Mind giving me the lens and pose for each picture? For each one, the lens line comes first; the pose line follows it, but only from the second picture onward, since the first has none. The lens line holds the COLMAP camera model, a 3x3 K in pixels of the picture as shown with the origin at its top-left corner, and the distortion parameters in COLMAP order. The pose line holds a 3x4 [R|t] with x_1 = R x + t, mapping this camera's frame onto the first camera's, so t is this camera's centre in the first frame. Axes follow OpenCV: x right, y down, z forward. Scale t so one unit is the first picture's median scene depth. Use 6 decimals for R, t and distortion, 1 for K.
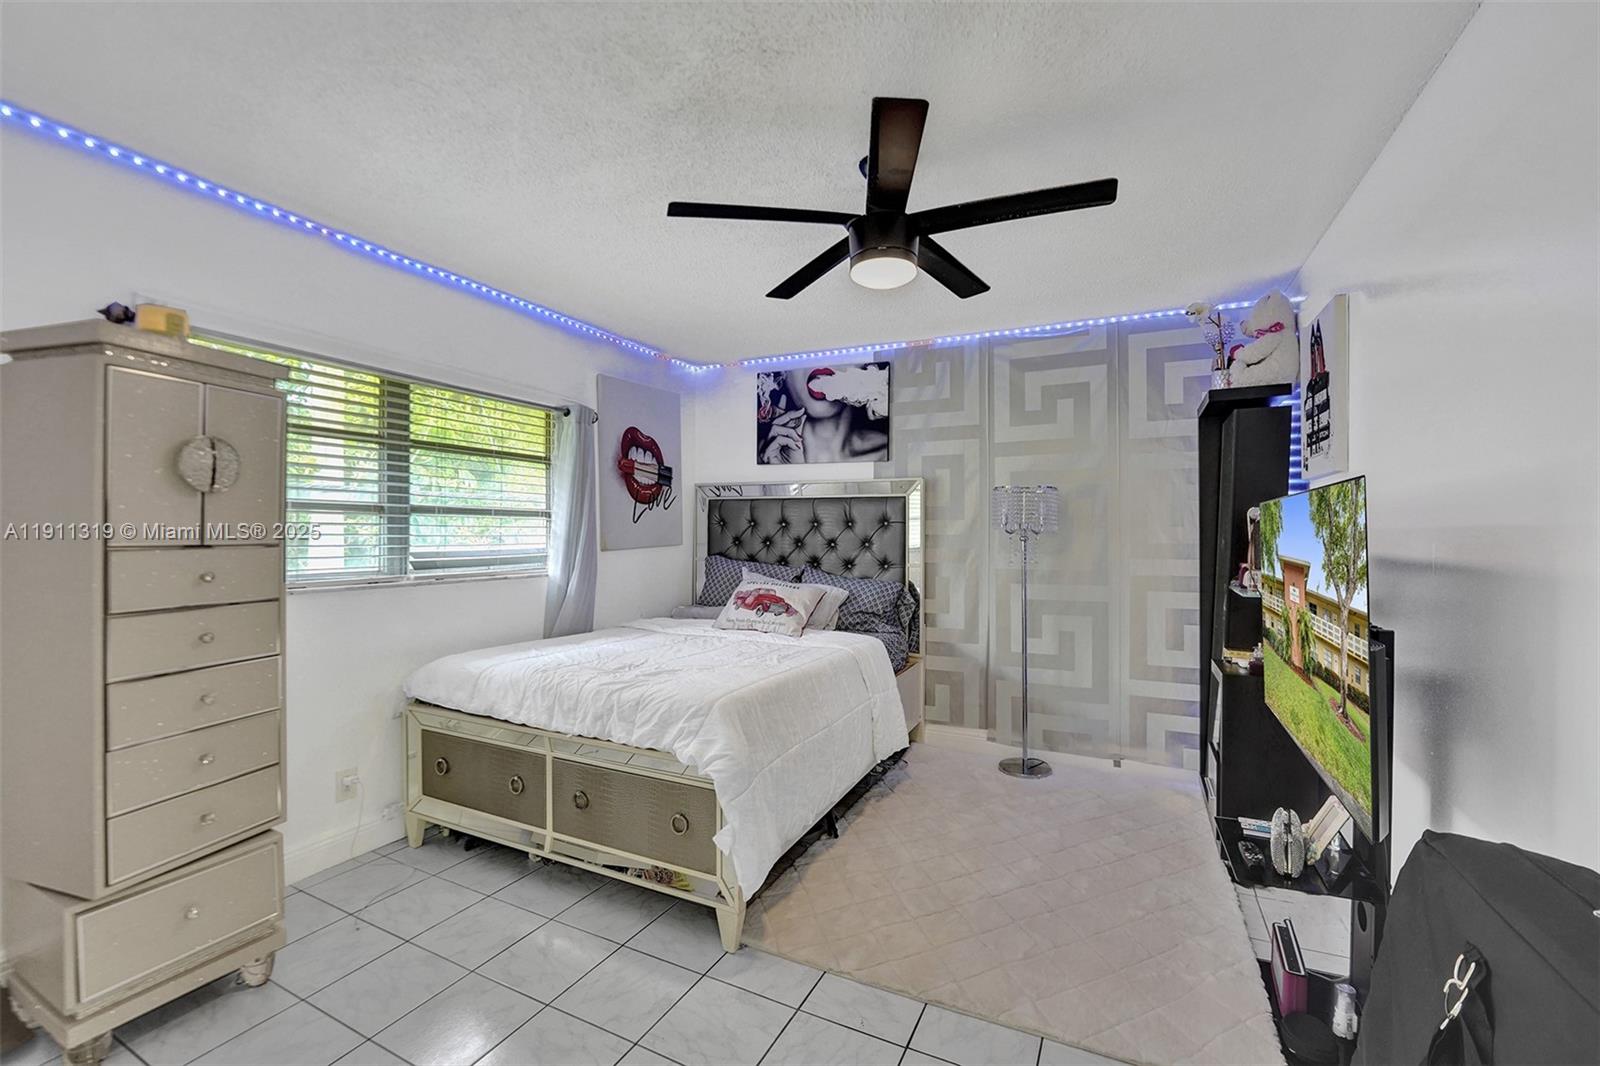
lens RADIAL K [[700.8, 0, 795.8], [0, 700.8, 563.1], [0, 0, 1]] dist [-0.001317, 0.000406]
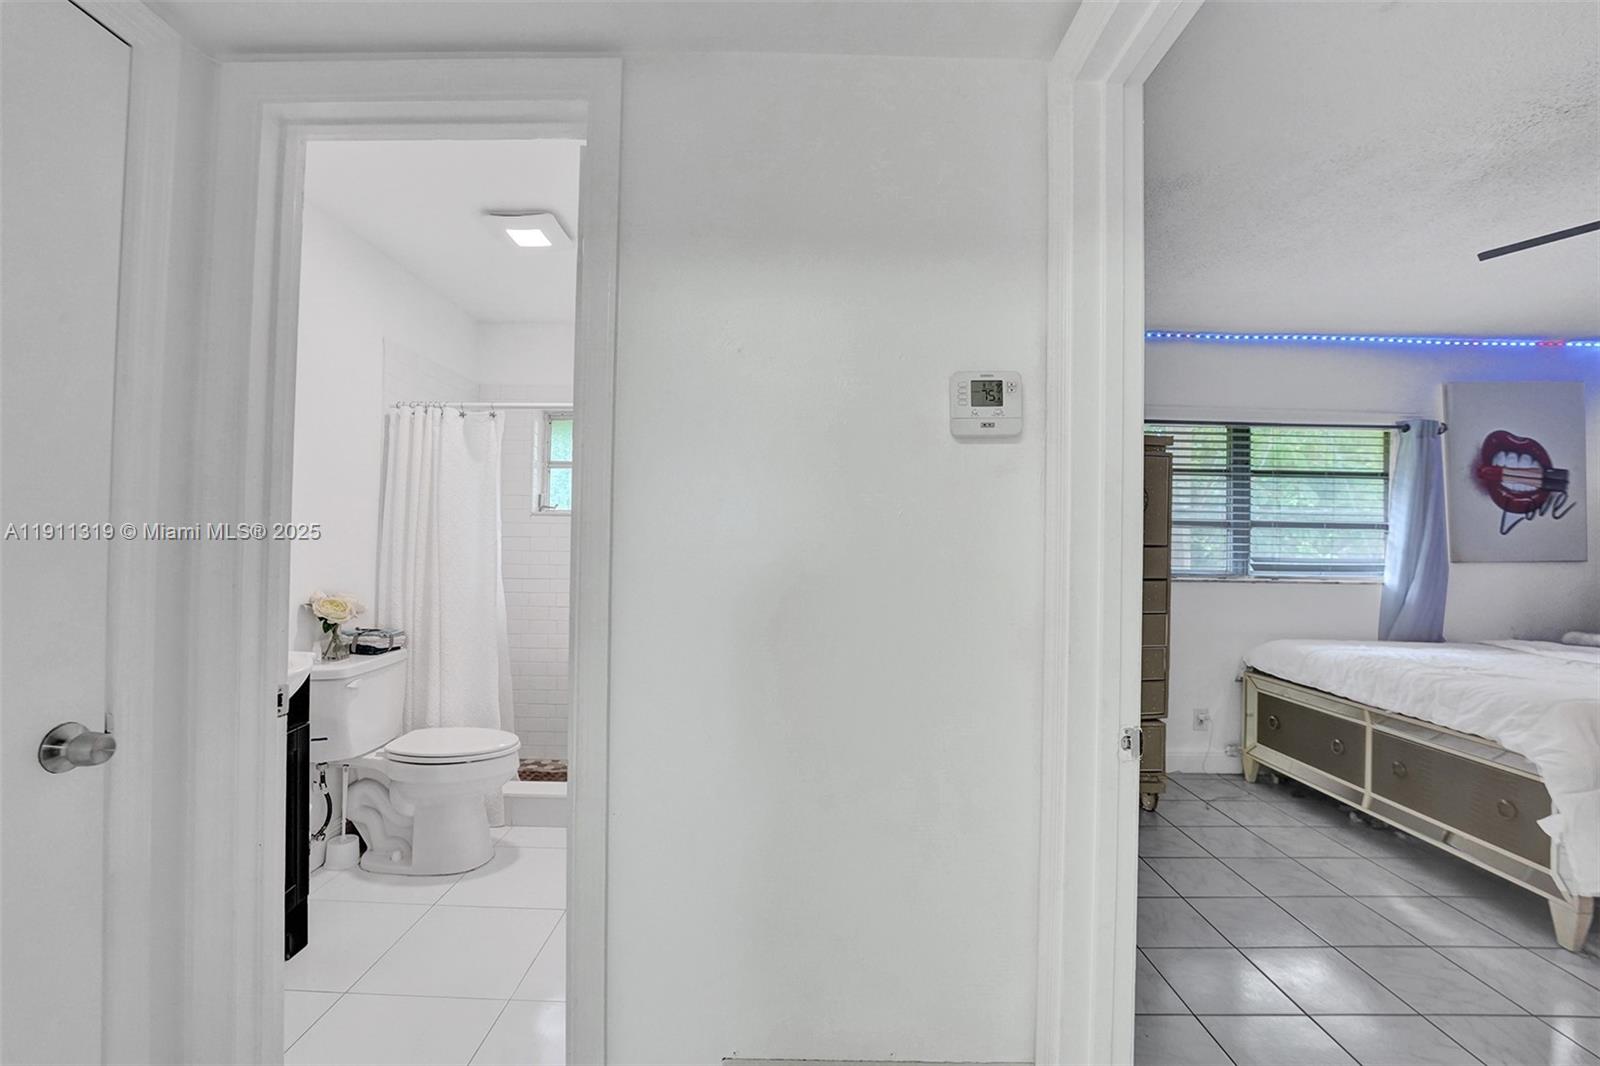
lens RADIAL K [[684.4, 0, 798.8], [0, 684.4, 517.0], [0, 0, 1]] dist [-0.019669, -0.000350]
pose [[0.459591, -0.037364, -0.887344, 0.181876], [-0.050265, 0.996419, -0.067991, 0.038119], [0.886707, 0.075851, 0.456067, -0.319081]]
